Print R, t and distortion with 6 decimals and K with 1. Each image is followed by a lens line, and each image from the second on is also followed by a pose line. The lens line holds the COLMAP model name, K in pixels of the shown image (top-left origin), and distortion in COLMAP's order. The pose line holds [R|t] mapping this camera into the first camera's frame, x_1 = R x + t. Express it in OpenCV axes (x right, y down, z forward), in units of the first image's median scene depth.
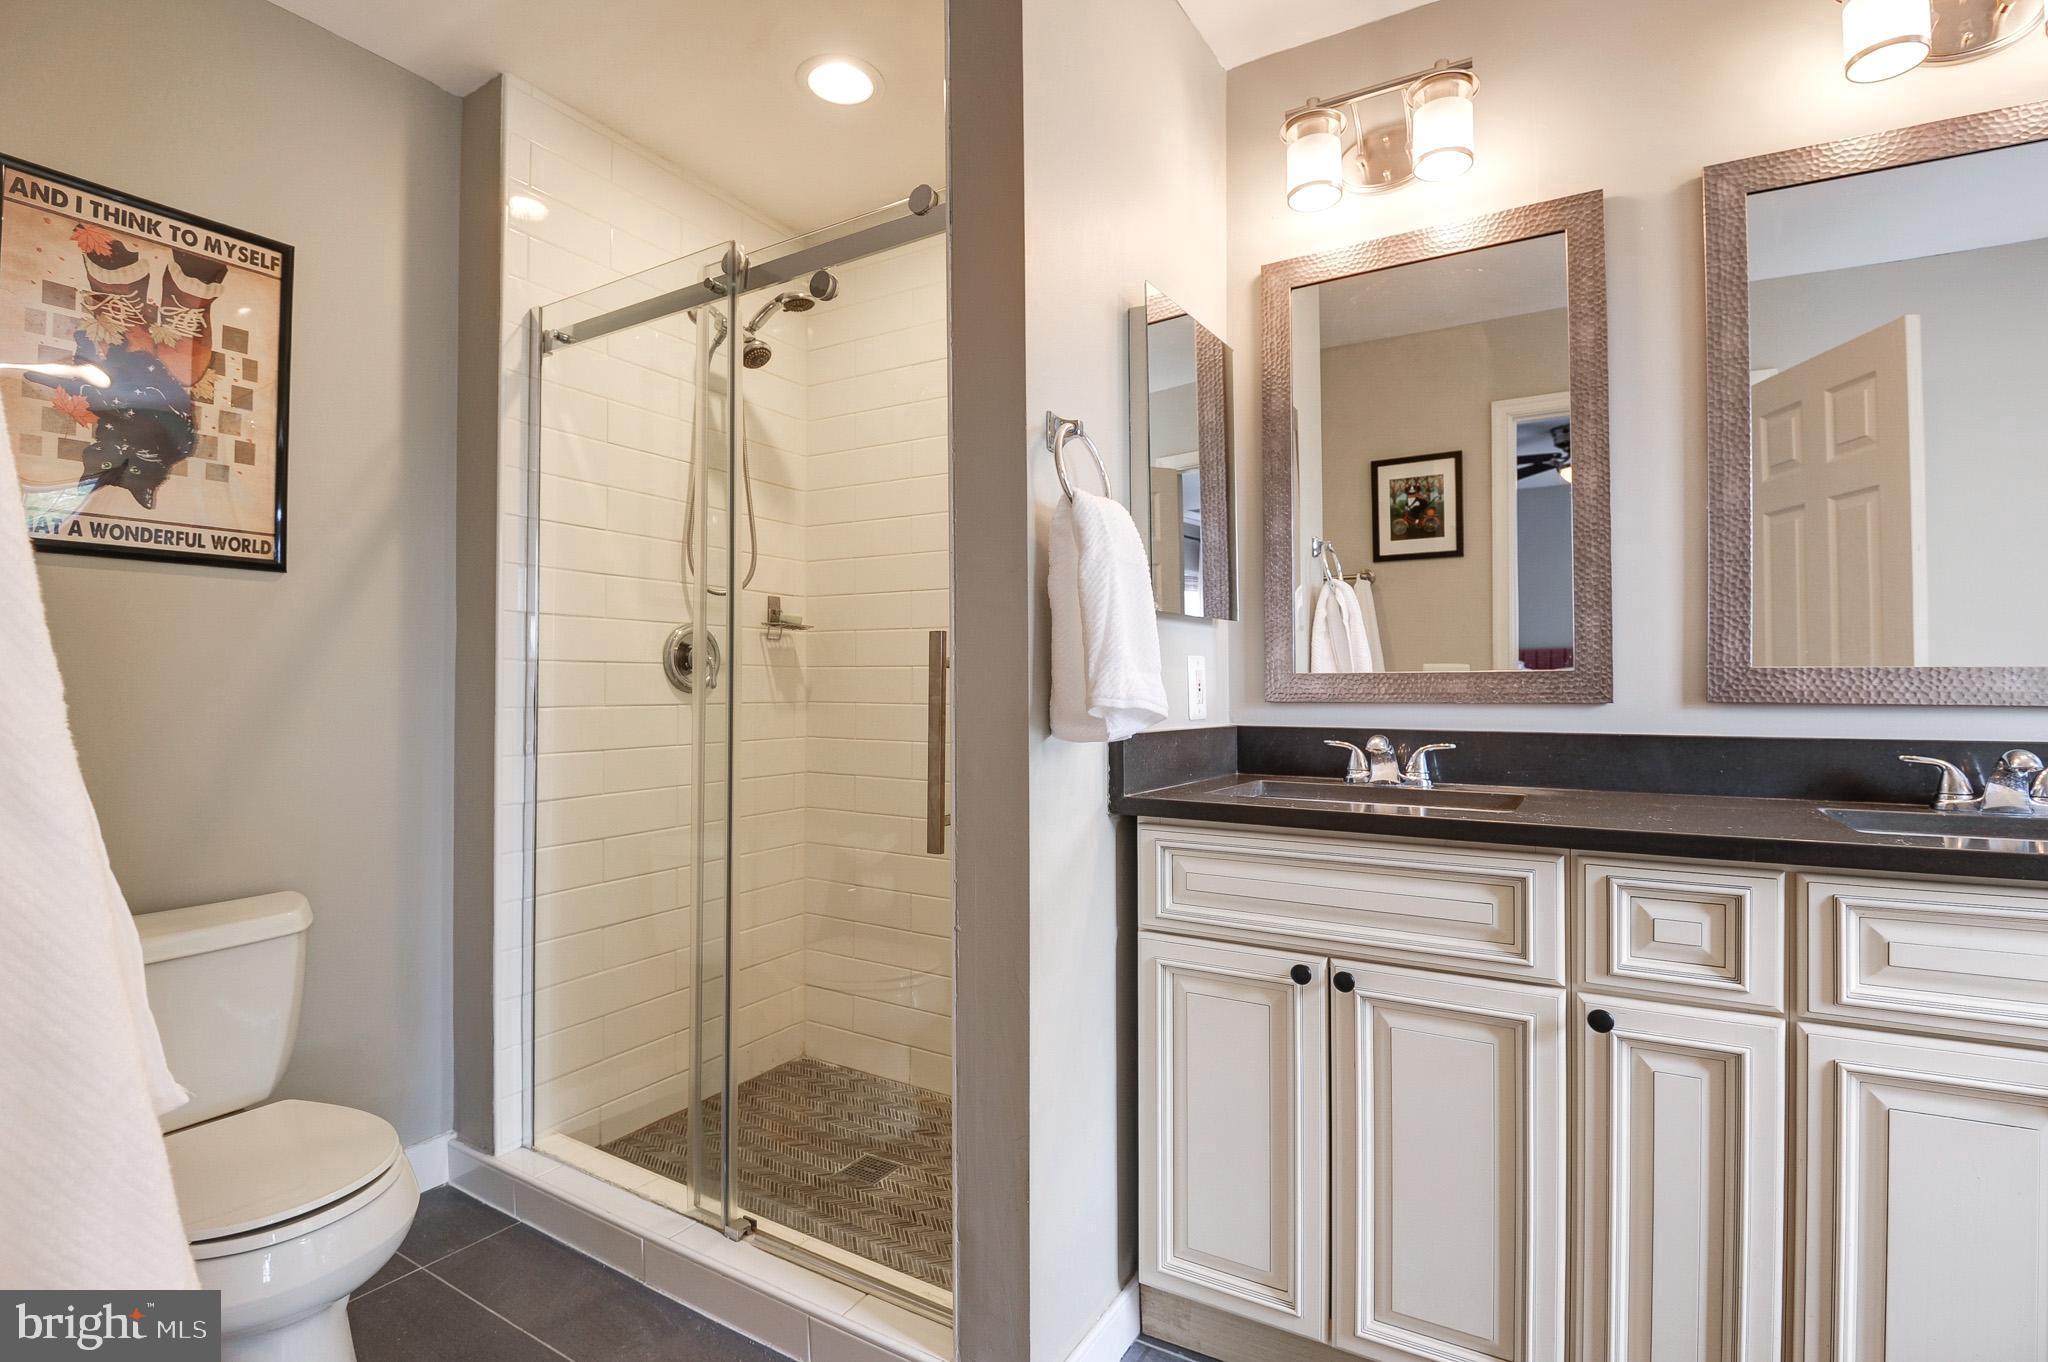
lens RADIAL K [[945.1, 0, 995.1], [0, 945.1, 675.5], [0, 0, 1]] dist [0.012943, -0.026986]
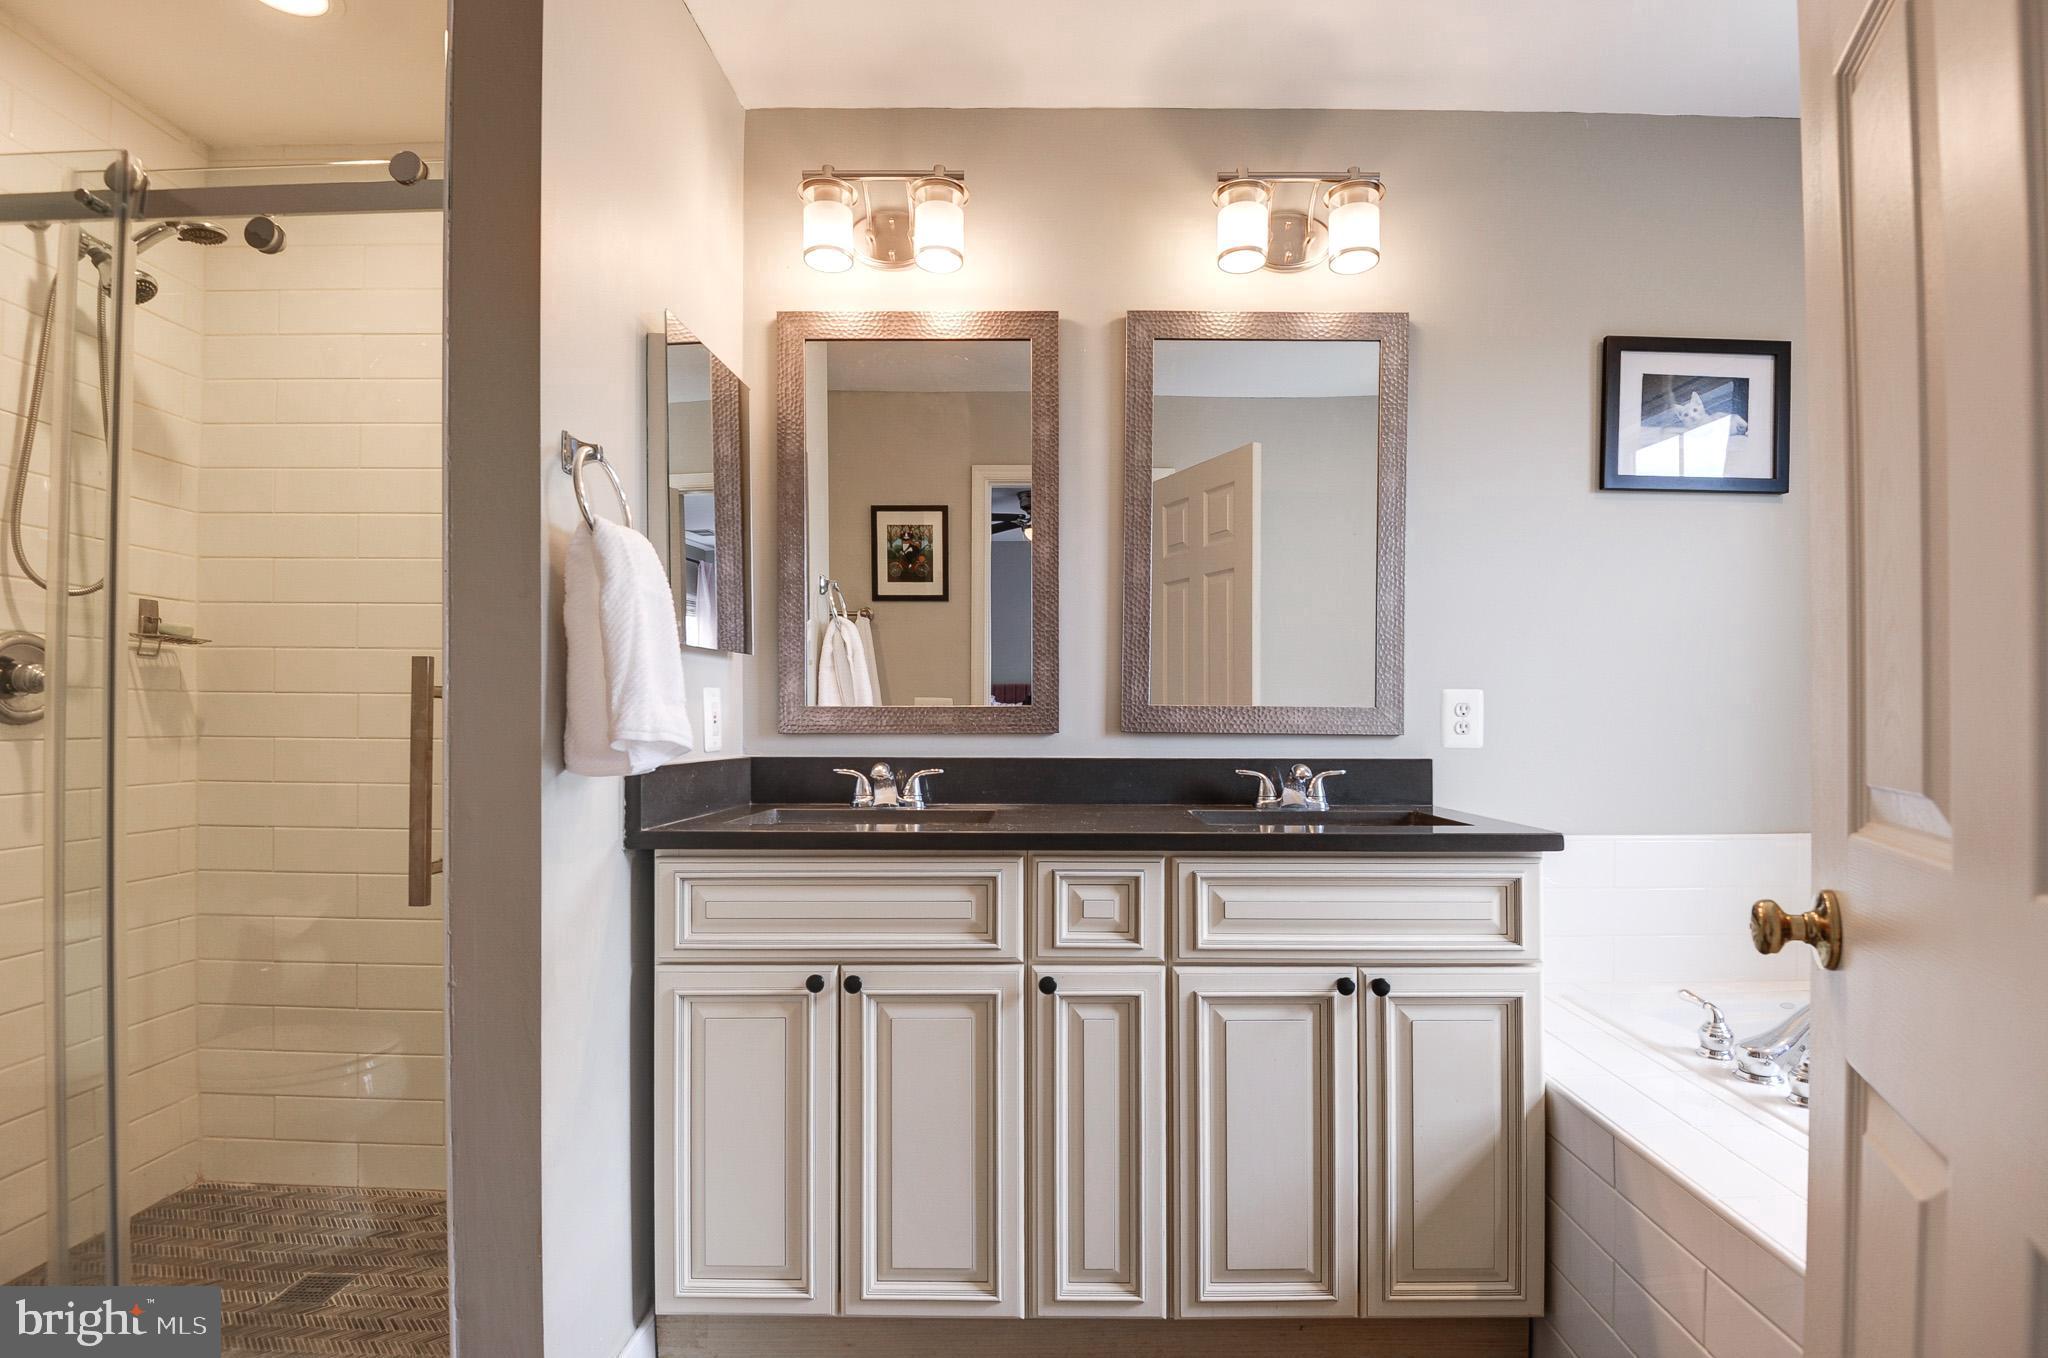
lens RADIAL K [[981.6, 0, 1026.2], [0, 981.6, 708.7], [0, 0, 1]] dist [0.000002, -0.000980]
pose [[0.856564, 0.007733, 0.515984, -0.048609], [-0.009624, 0.999953, 0.000991, -0.003655], [-0.515952, -0.005815, 0.856598, -0.082321]]
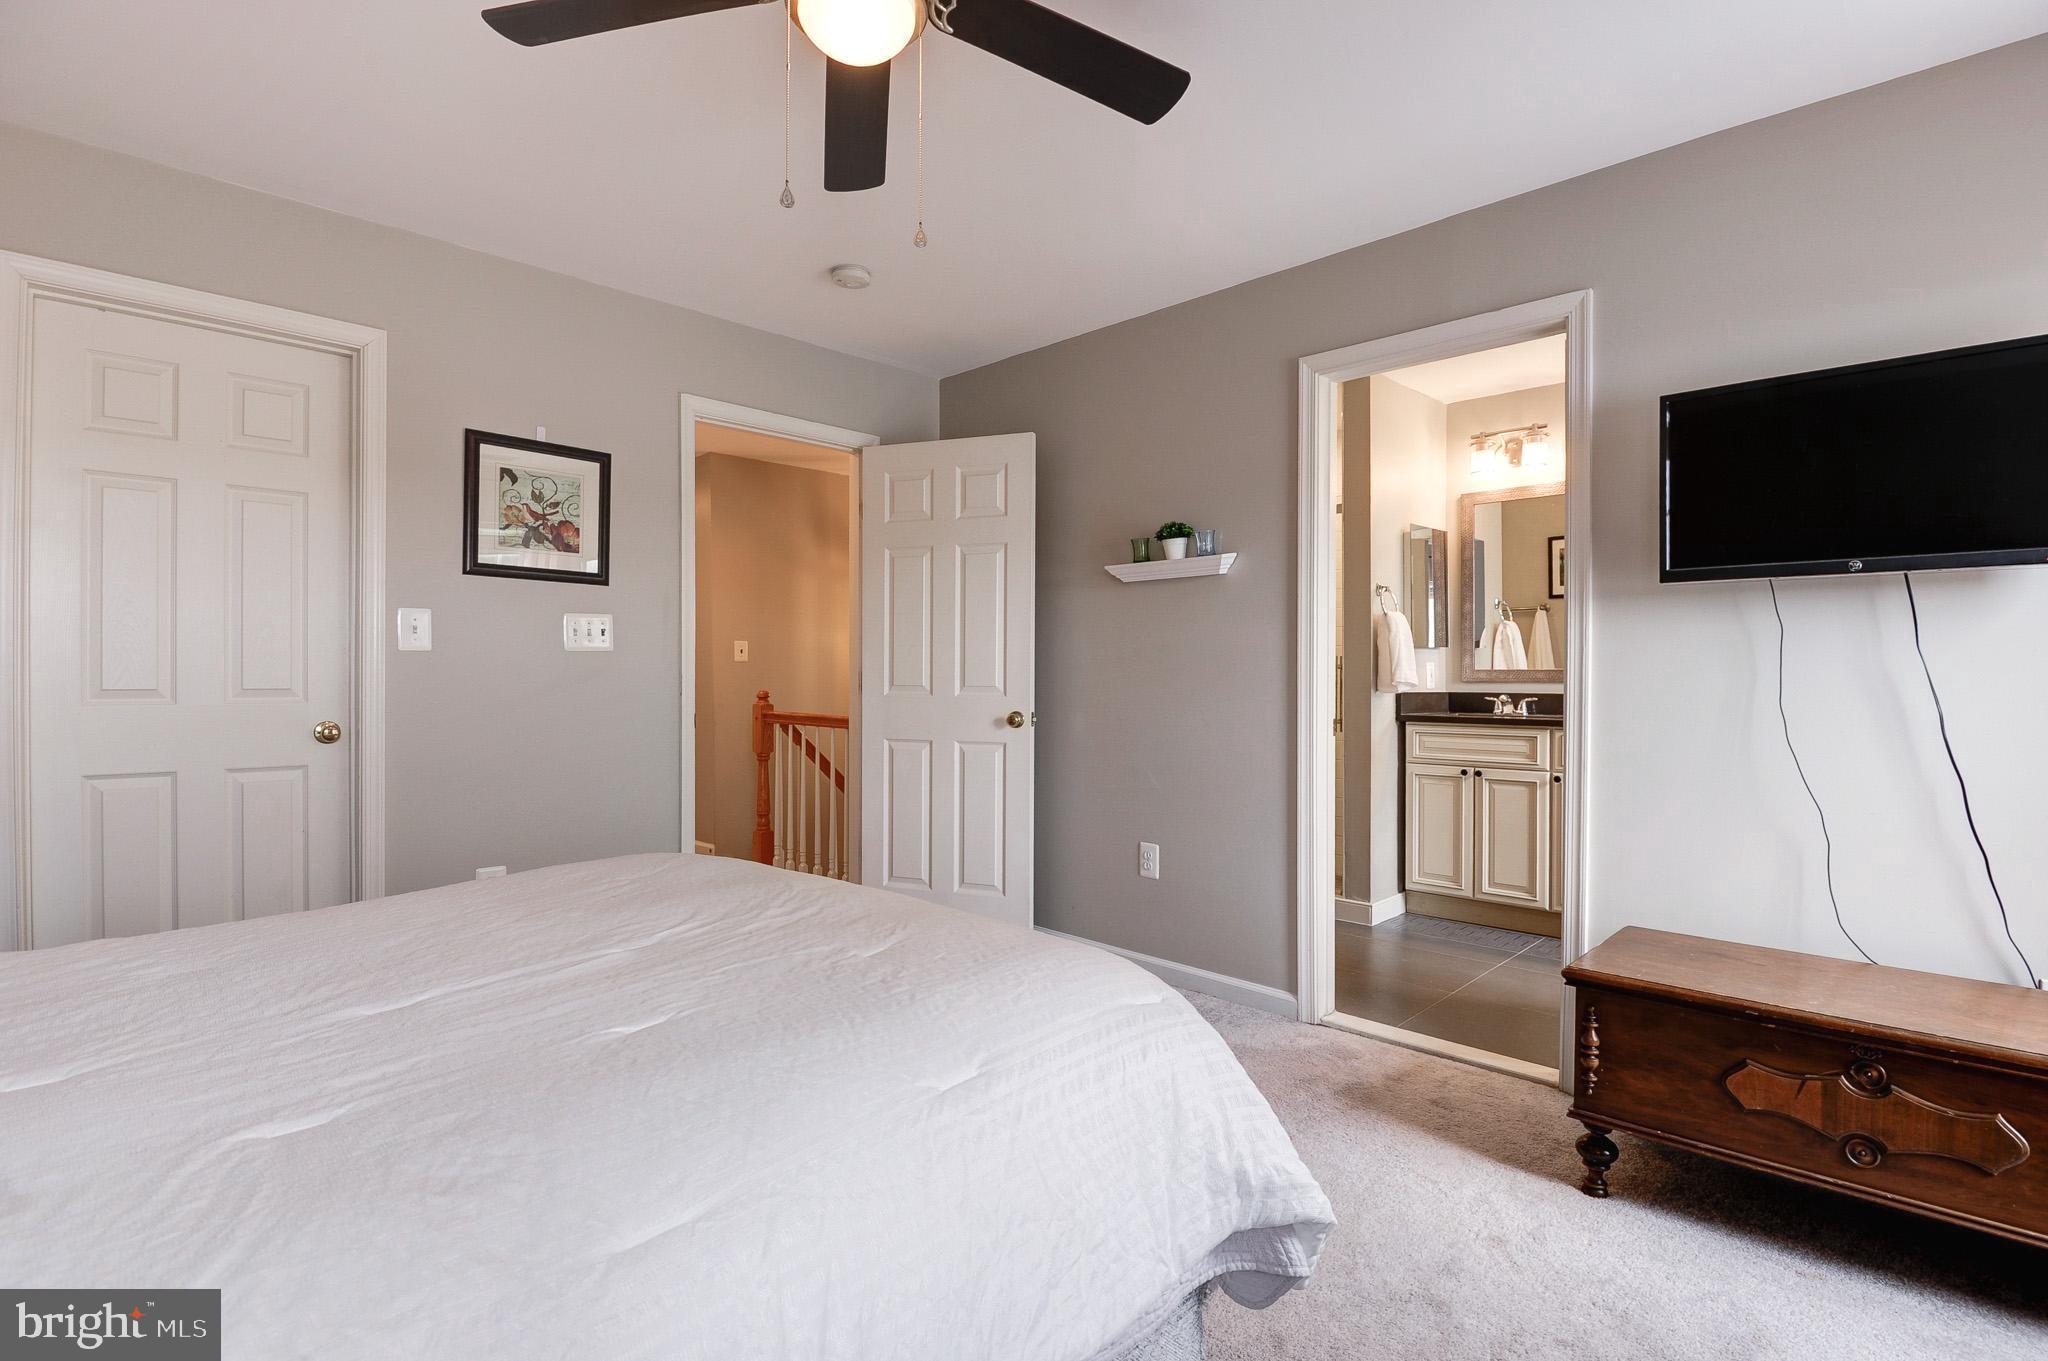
lens RADIAL K [[984.6, 0, 1017.1], [0, 984.6, 681.7], [0, 0, 1]] dist [-0.037215, -0.001613]
pose [[0.979100, 0.006685, -0.203270, -0.384837], [-0.002040, 0.999732, 0.023054, -0.032398], [0.203369, -0.022157, 0.978851, -2.041822]]
